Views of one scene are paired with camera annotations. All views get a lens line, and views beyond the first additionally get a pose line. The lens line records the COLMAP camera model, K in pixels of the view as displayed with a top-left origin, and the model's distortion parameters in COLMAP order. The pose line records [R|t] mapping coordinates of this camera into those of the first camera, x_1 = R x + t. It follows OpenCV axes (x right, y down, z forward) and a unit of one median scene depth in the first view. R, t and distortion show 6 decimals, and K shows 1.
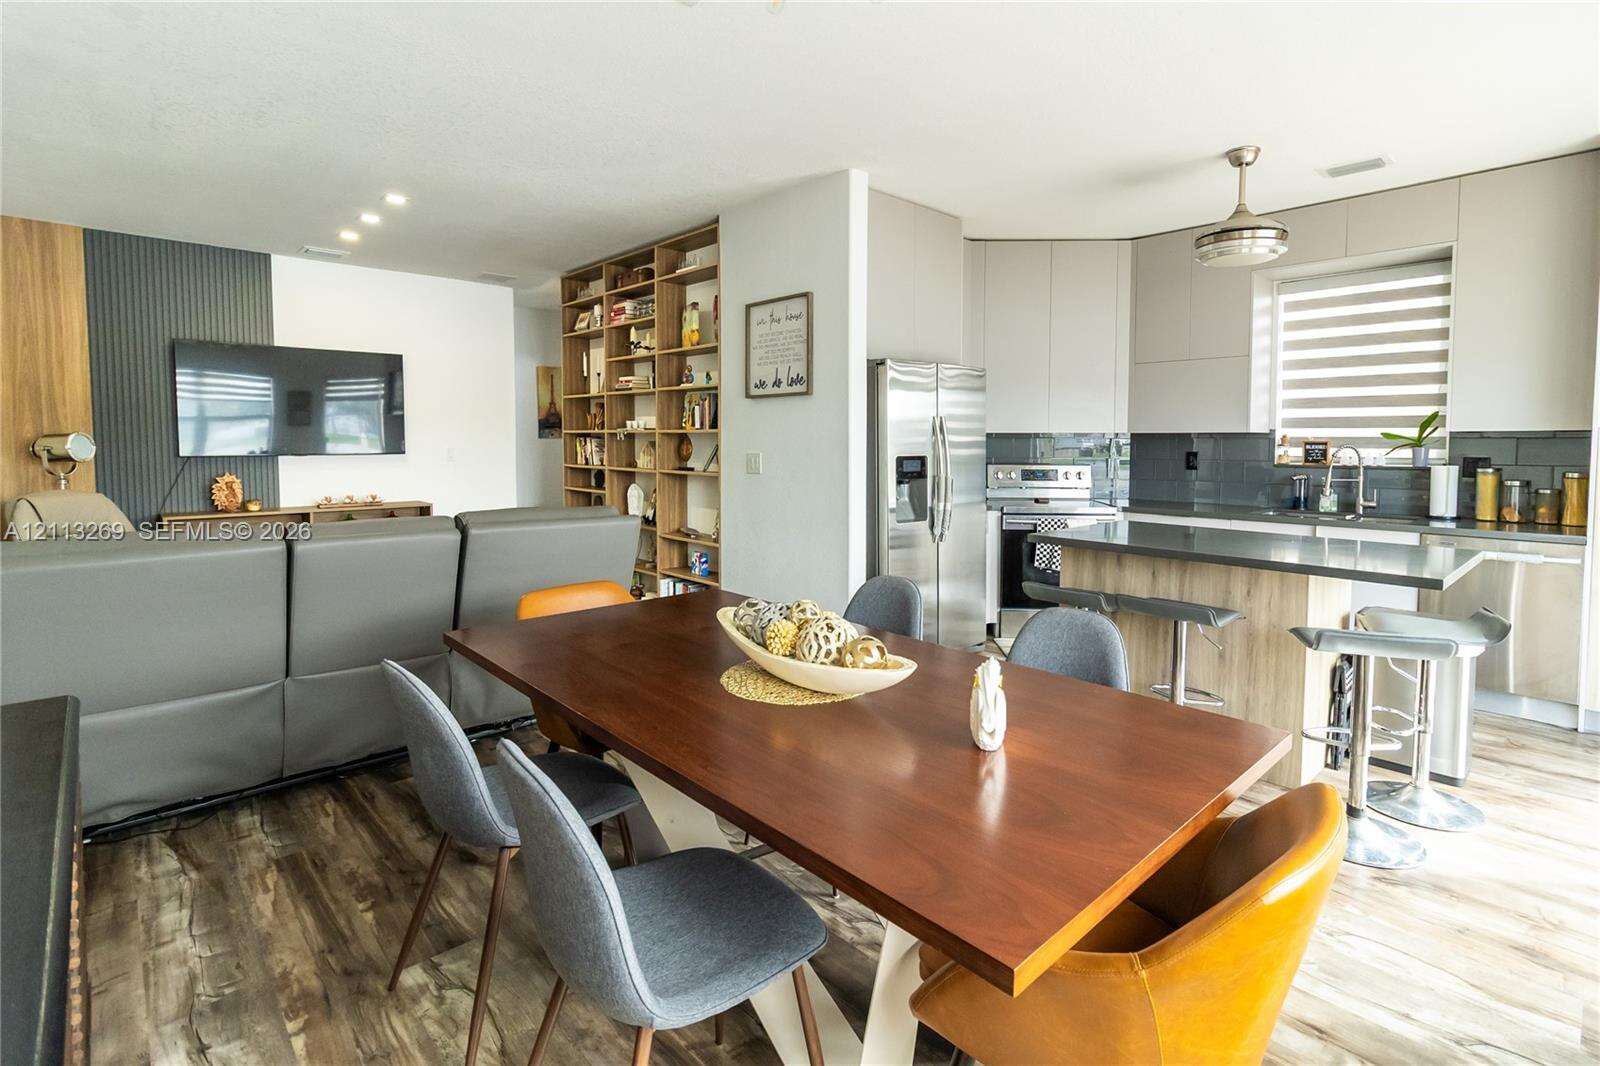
lens RADIAL K [[762.7, 0, 839.6], [0, 762.7, 475.2], [0, 0, 1]] dist [0.002952, 0.000788]
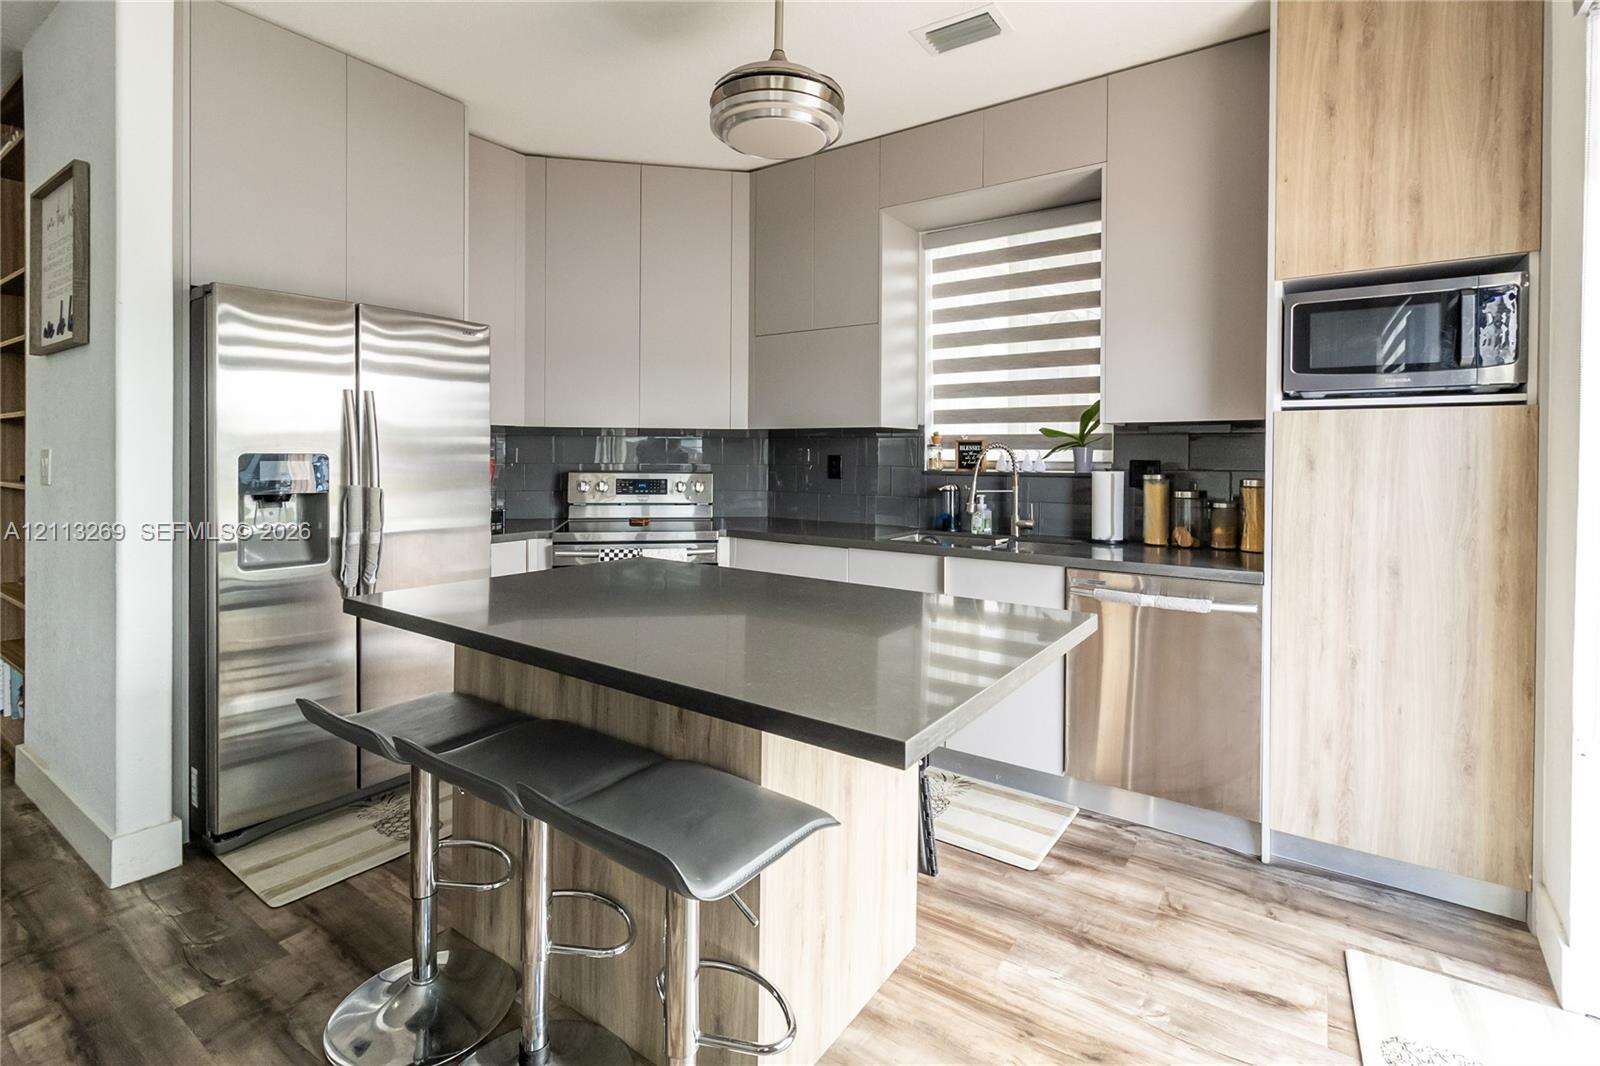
lens RADIAL K [[742.9, 0, 817.6], [0, 742.9, 456.0], [0, 0, 1]] dist [-0.000016, -0.000078]
pose [[0.979976, 0.005452, 0.199040, 0.362604], [0.003591, 0.998979, -0.045041, 0.004151], [-0.199083, 0.044854, 0.978956, 0.340442]]
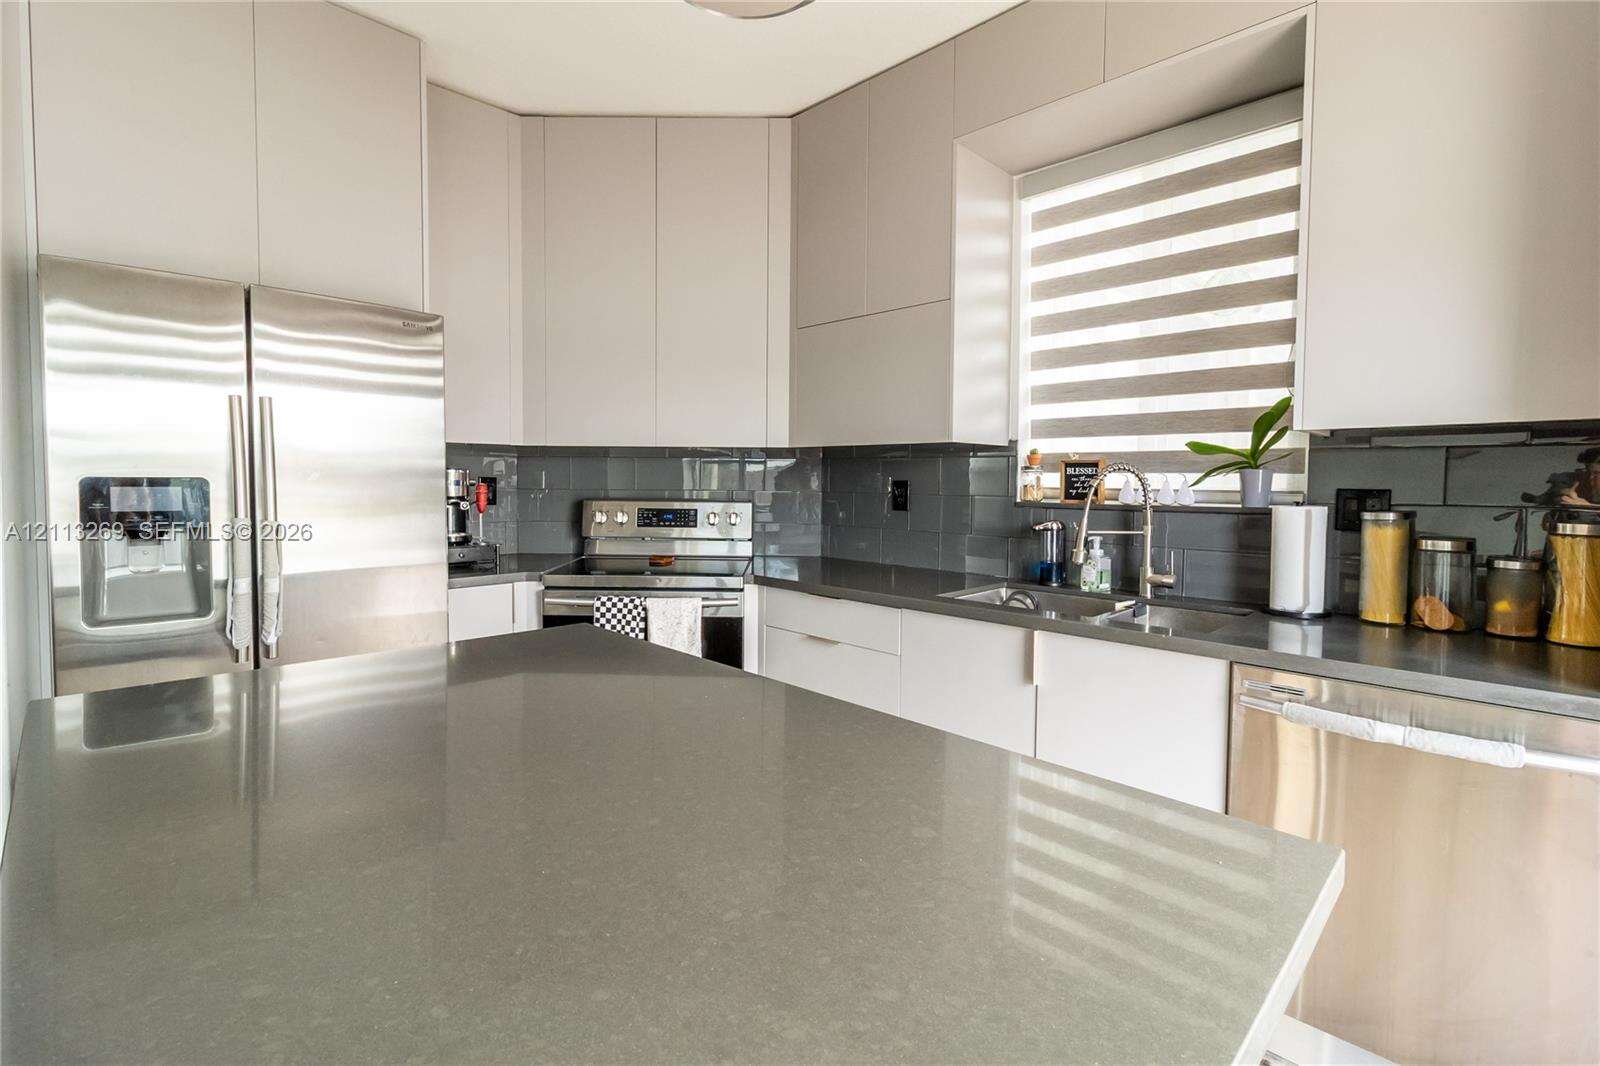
lens RADIAL K [[740.8, 0, 795.1], [0, 740.8, 505.3], [0, 0, 1]] dist [0.002344, -0.000293]
pose [[0.999918, 0.006586, 0.010985, 0.454827], [-0.006458, 0.999912, -0.011625, -0.005173], [-0.011060, 0.011553, 0.999872, 0.519013]]
